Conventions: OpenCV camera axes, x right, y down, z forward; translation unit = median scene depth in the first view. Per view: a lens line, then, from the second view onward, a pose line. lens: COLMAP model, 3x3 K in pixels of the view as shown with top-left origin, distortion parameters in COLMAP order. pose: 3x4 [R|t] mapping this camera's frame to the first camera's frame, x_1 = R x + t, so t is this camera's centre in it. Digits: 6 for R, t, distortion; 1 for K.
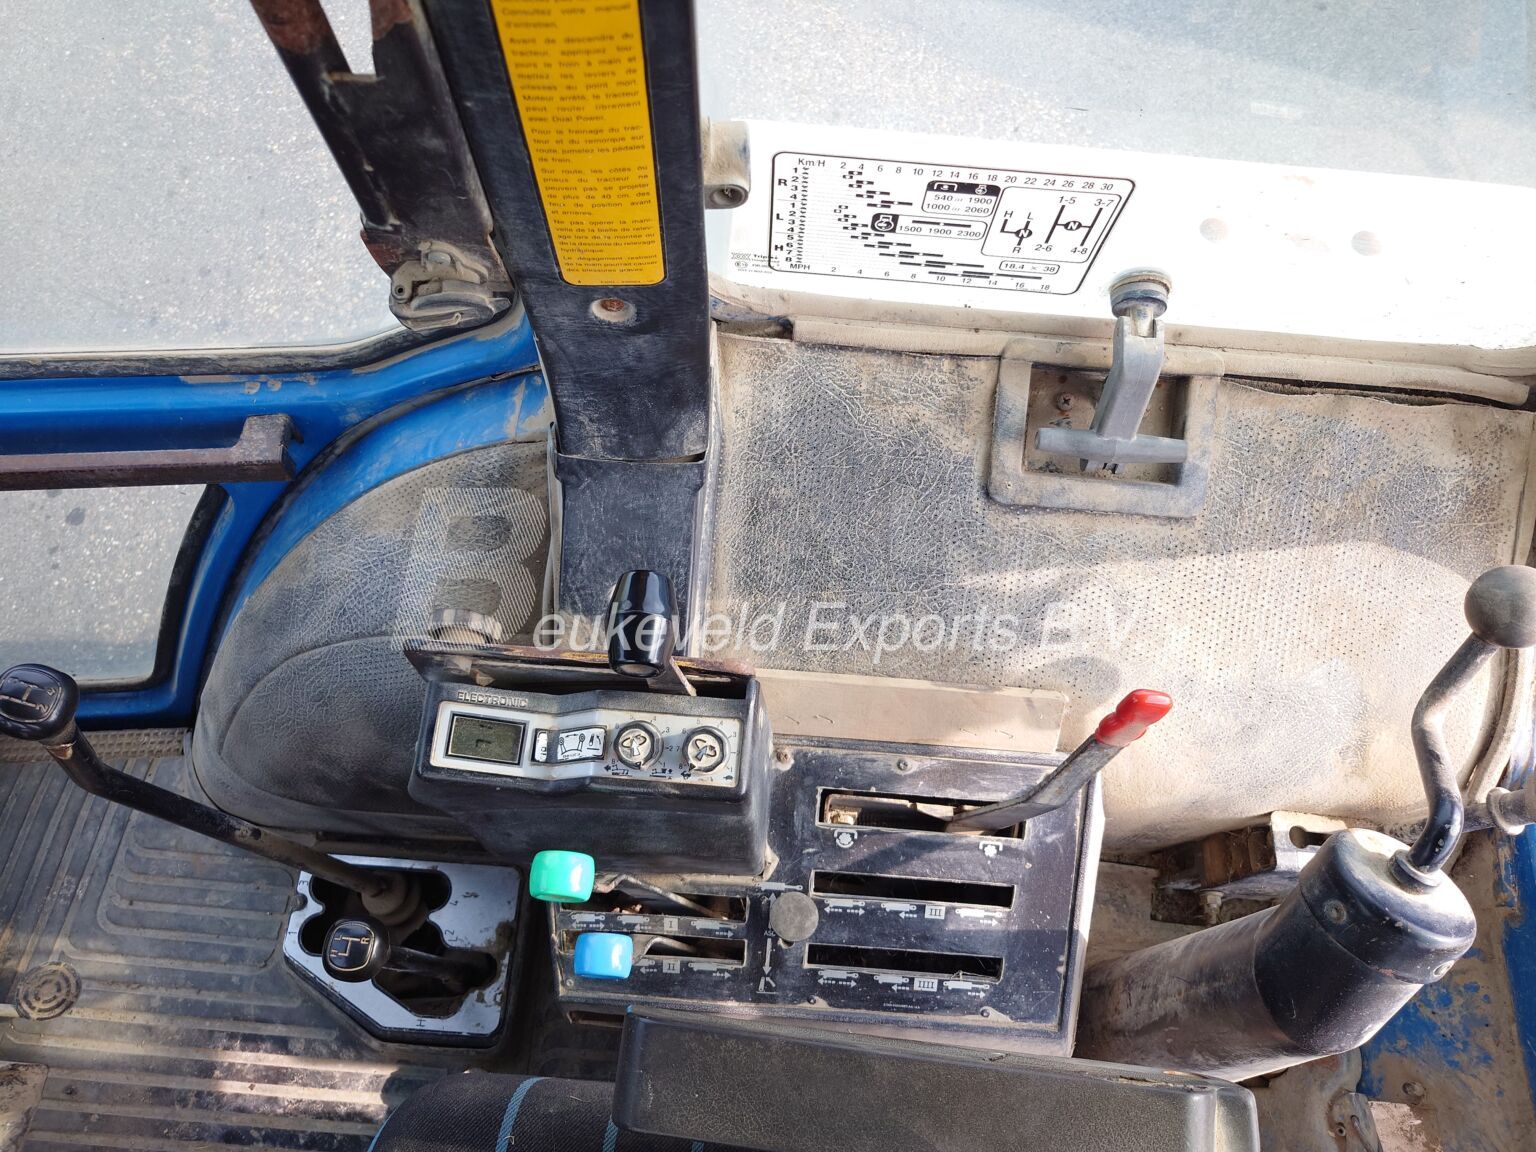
lens RADIAL K [[1116.7, 0, 768.5], [0, 1116.7, 586.6], [0, 0, 1]] dist [-0.000831, 0.006845]
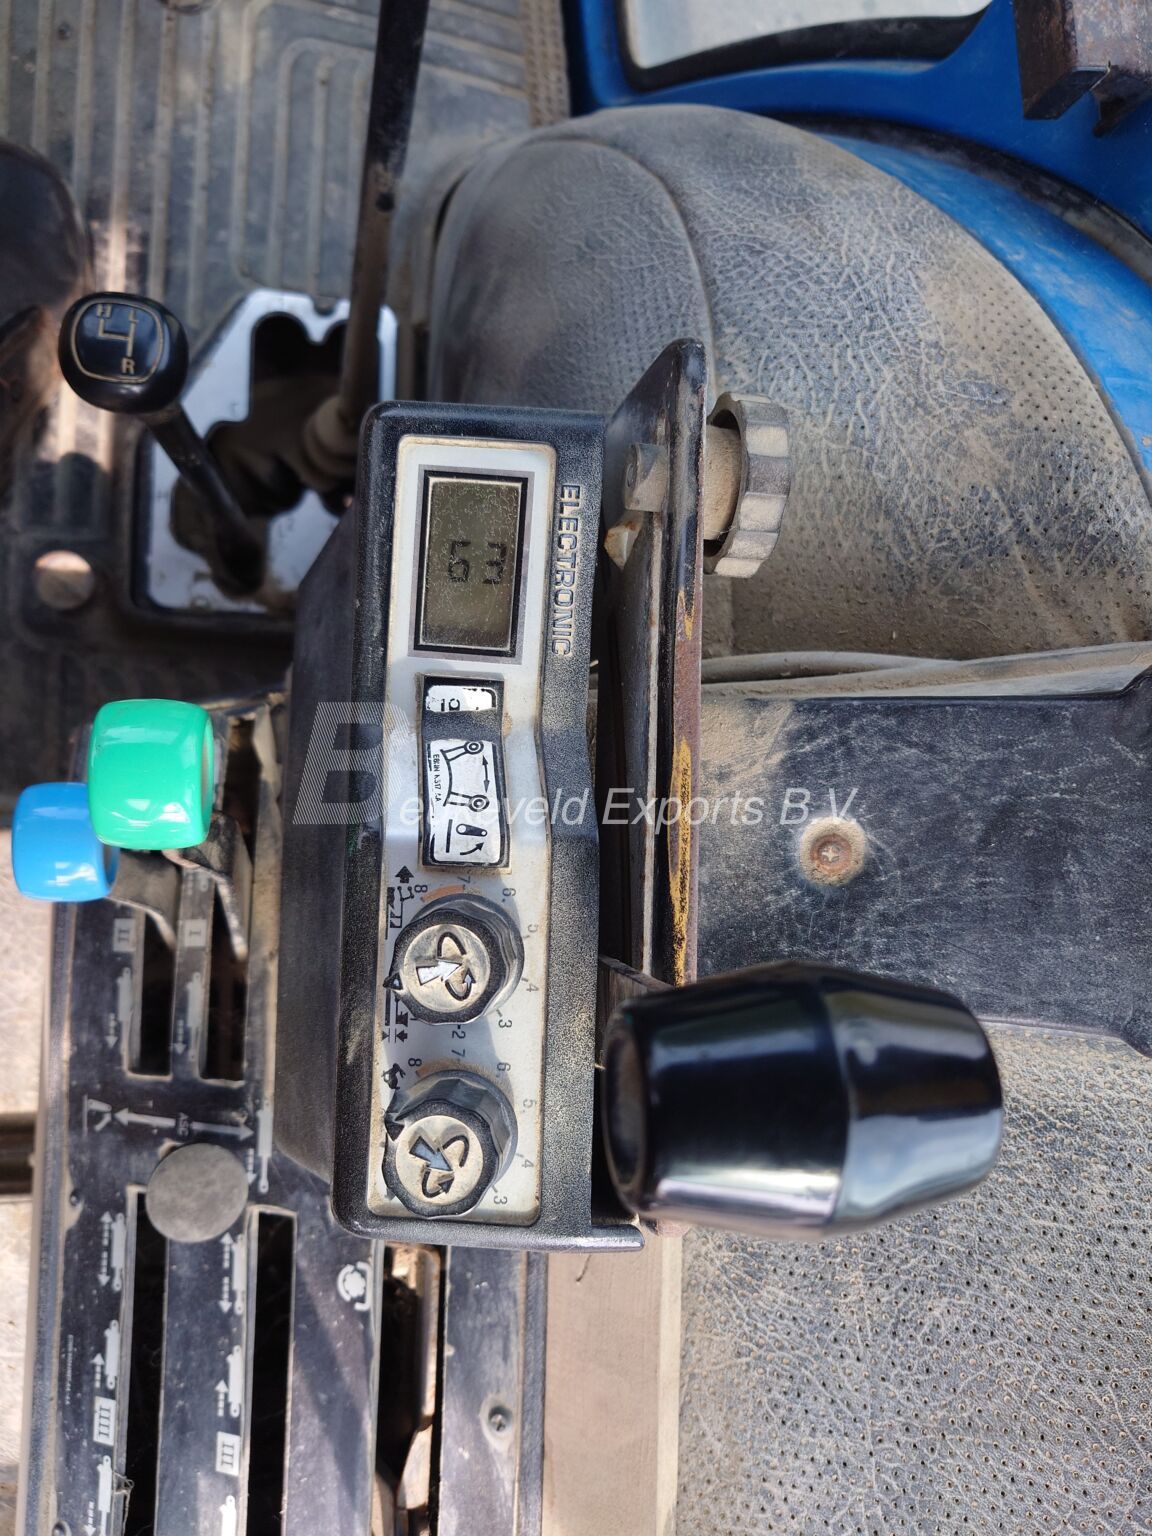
lens RADIAL K [[1116.7, 0, 569.4], [0, 1116.7, 766.1], [0, 0, 1]] dist [-0.000831, 0.006845]
pose [[0.046585, 0.997681, -0.049617, -0.133039], [-0.979891, 0.055289, 0.191723, 0.022100], [0.194022, 0.039688, 0.980194, 0.514950]]
